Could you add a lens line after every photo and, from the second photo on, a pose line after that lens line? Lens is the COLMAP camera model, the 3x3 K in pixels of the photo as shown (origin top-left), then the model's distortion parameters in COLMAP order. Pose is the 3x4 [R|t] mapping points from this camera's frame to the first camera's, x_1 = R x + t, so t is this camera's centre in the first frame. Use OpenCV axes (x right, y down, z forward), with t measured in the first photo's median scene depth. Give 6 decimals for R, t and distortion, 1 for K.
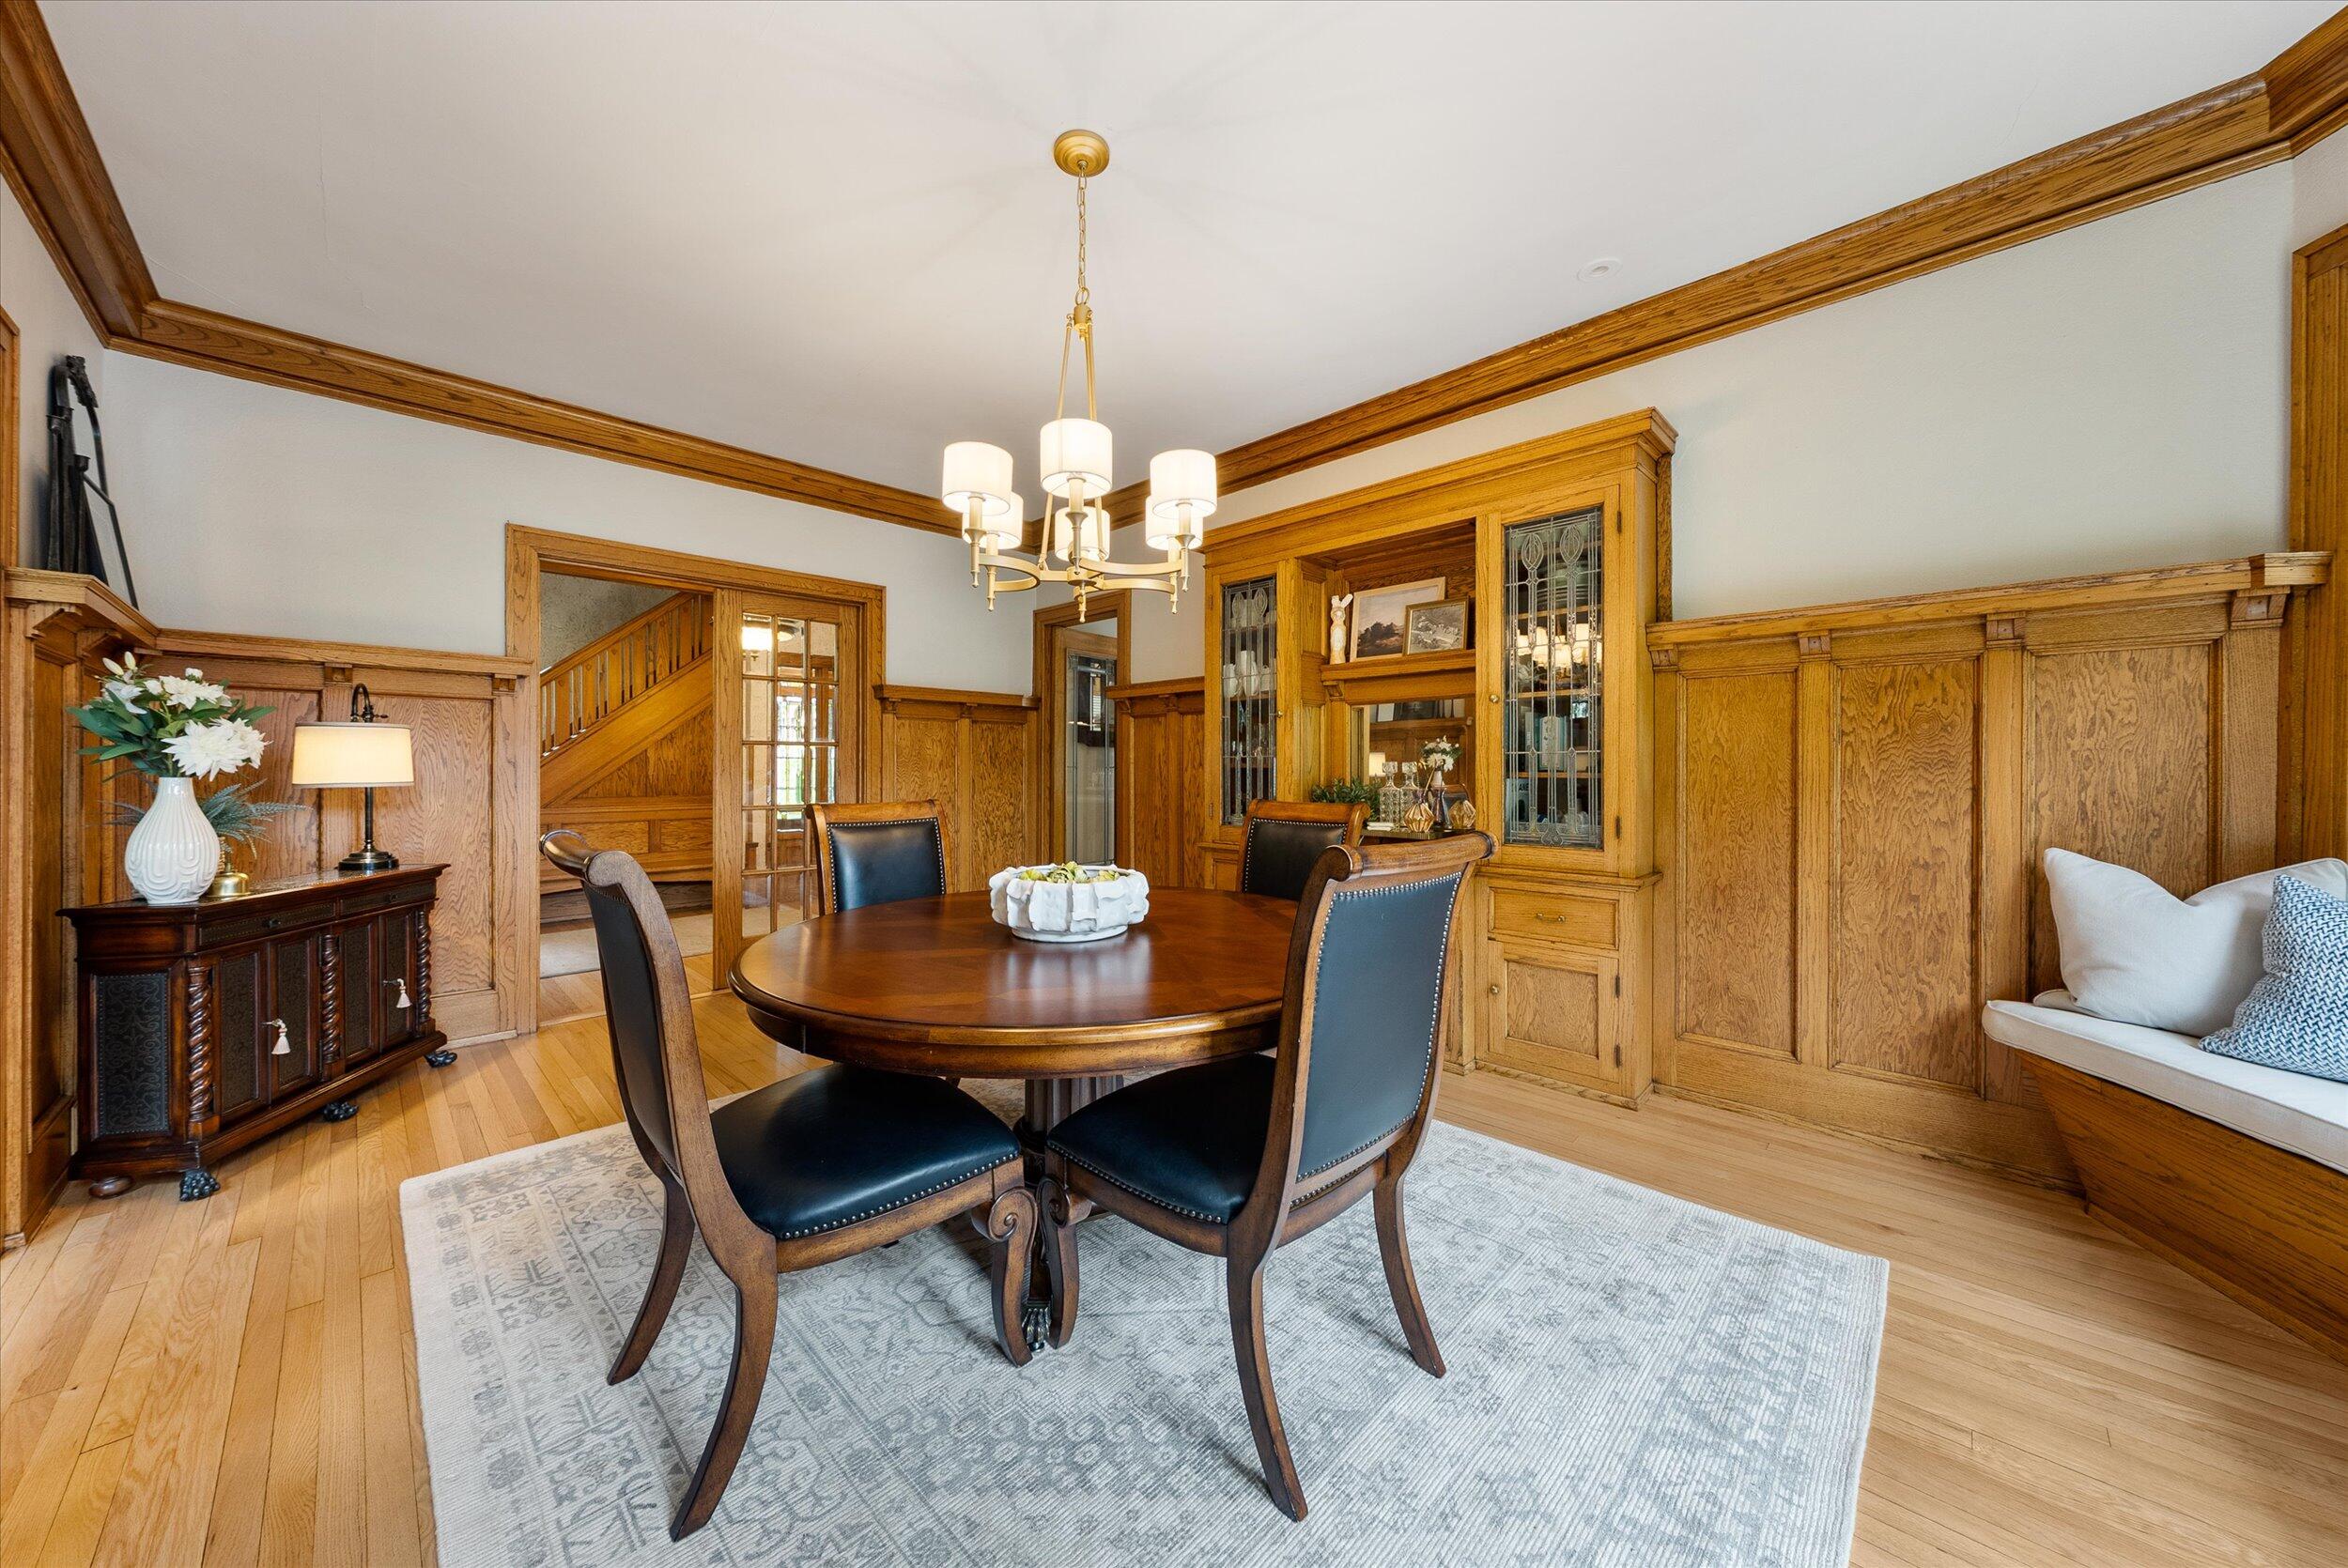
lens RADIAL K [[818.7, 0, 1161.0], [0, 818.7, 772.9], [0, 0, 1]] dist [0.002000, 0.000049]
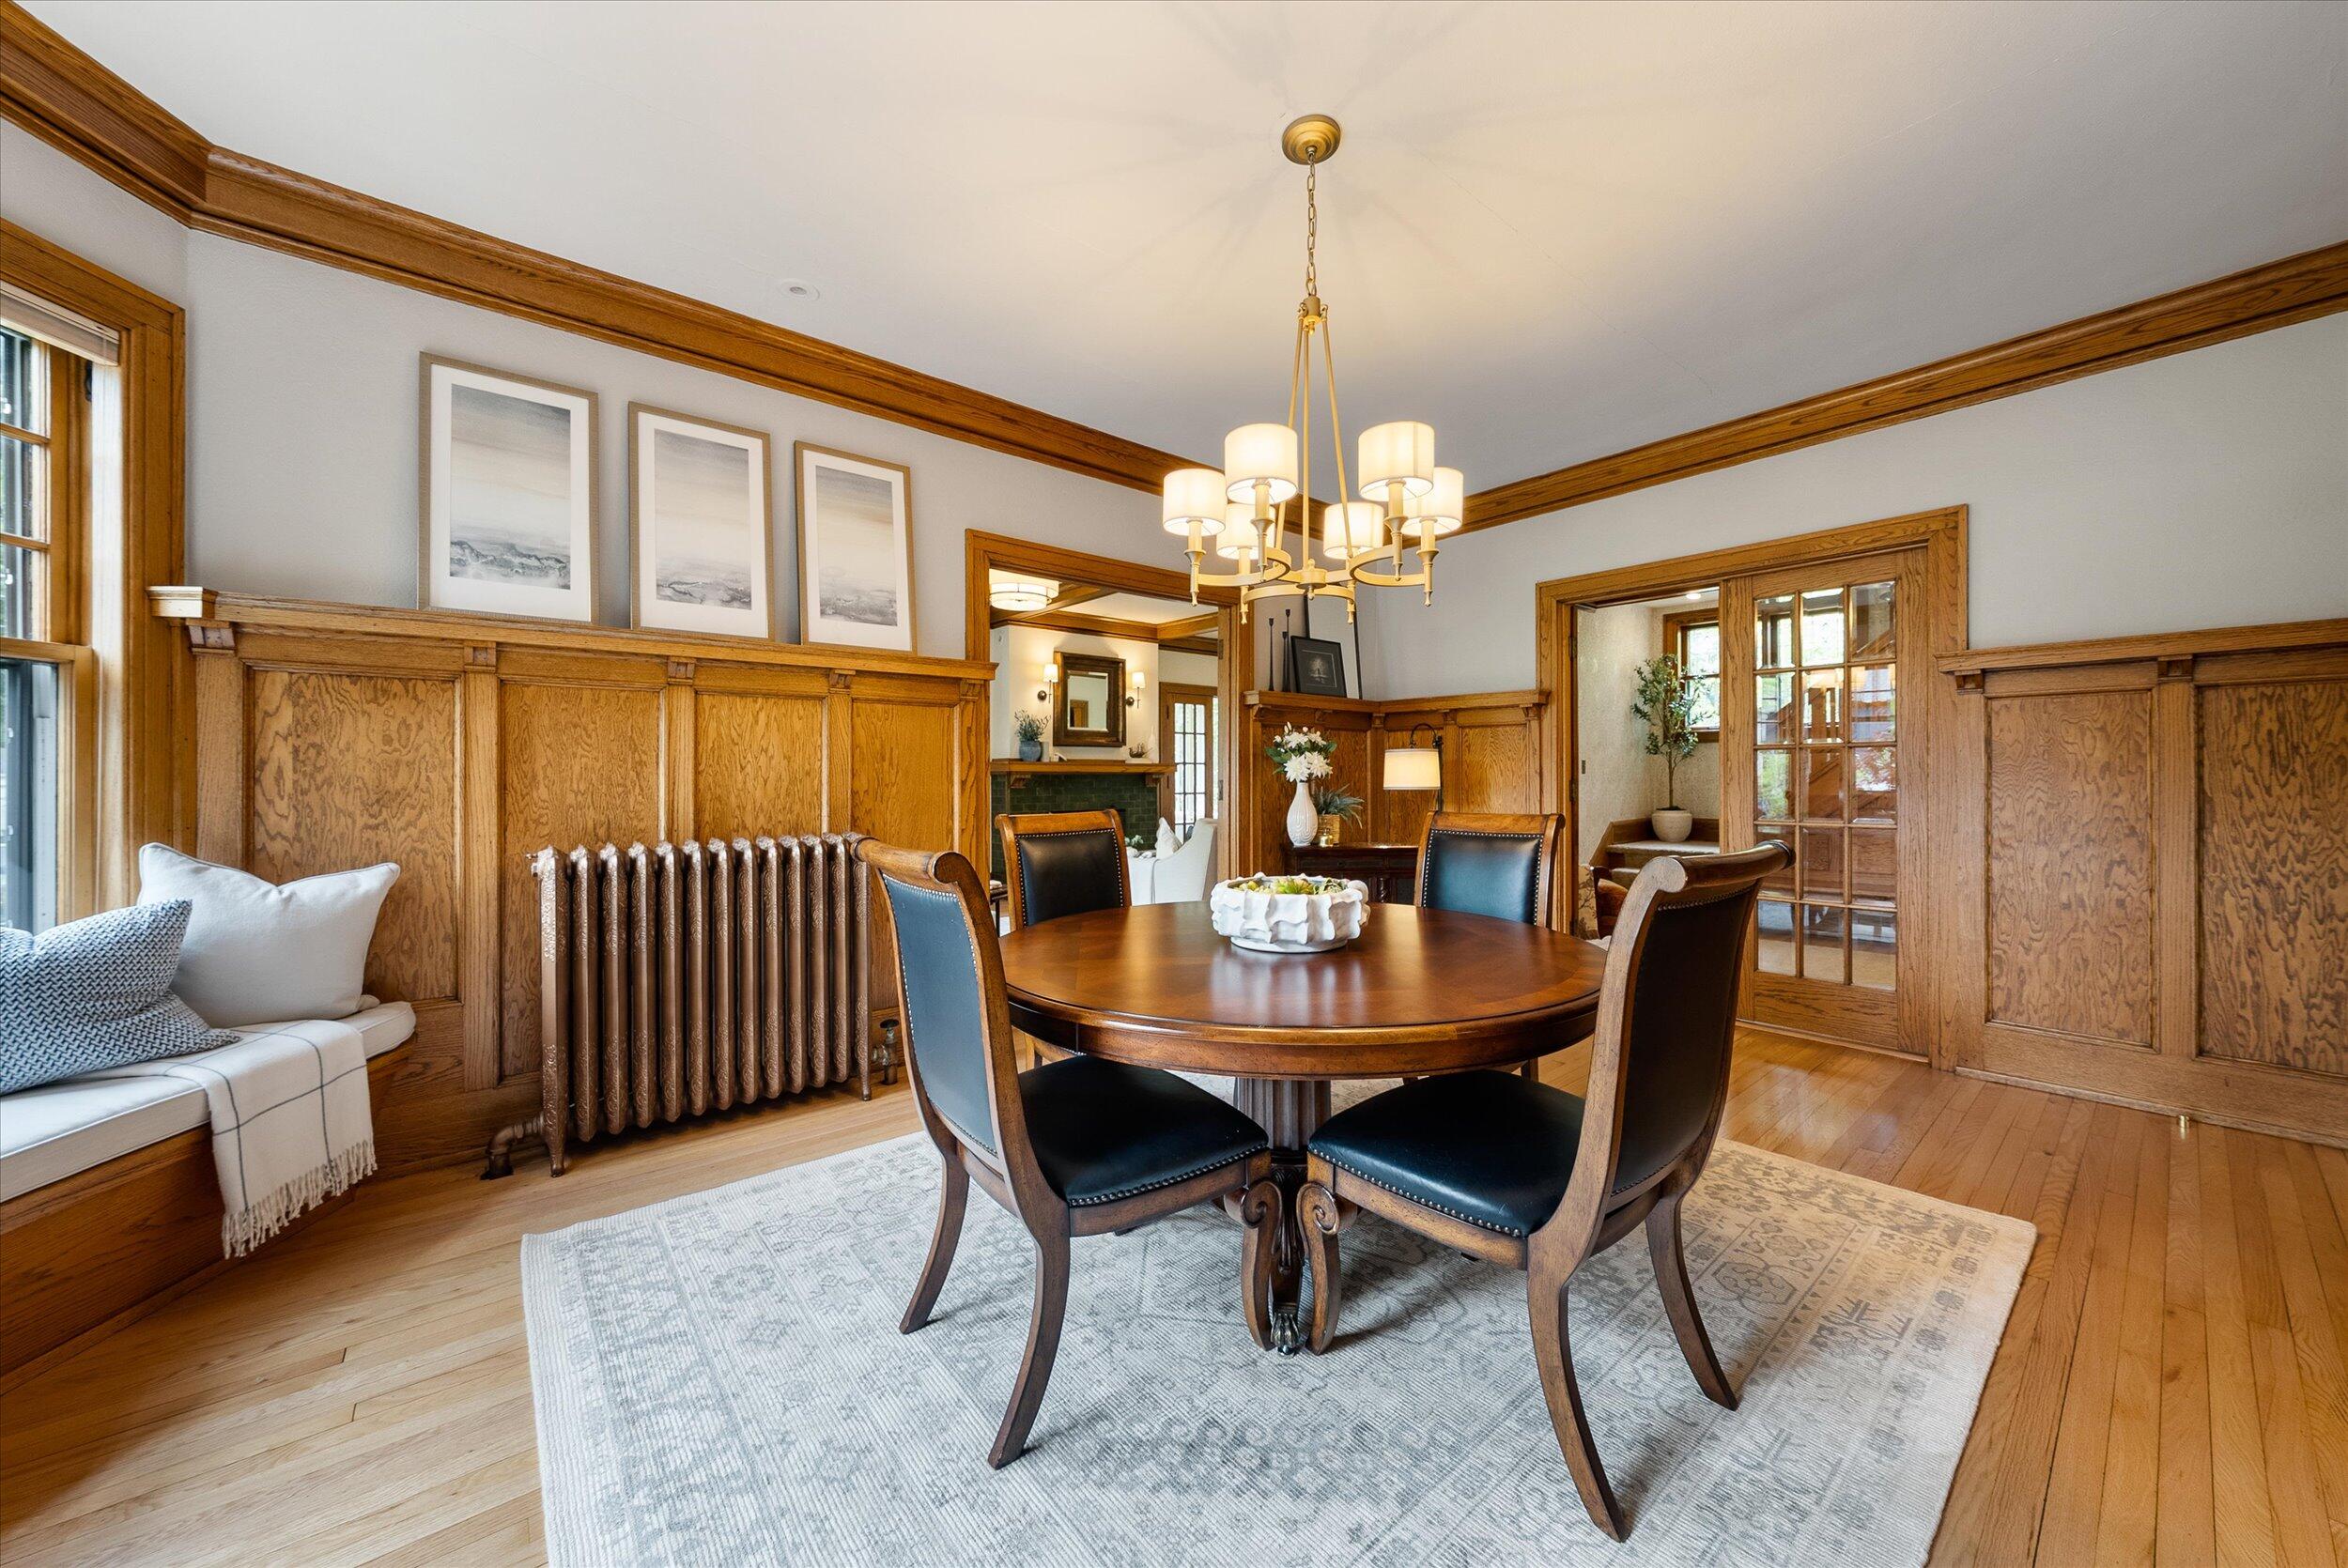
lens RADIAL K [[818.7, 0, 1160.4], [0, 818.7, 777.1], [0, 0, 1]] dist [0.002000, 0.000049]
pose [[-0.096515, 0.002027, -0.995329, 0.519628], [-0.002567, 0.999994, 0.002286, -0.007022], [0.995328, 0.002775, -0.096509, 0.545725]]
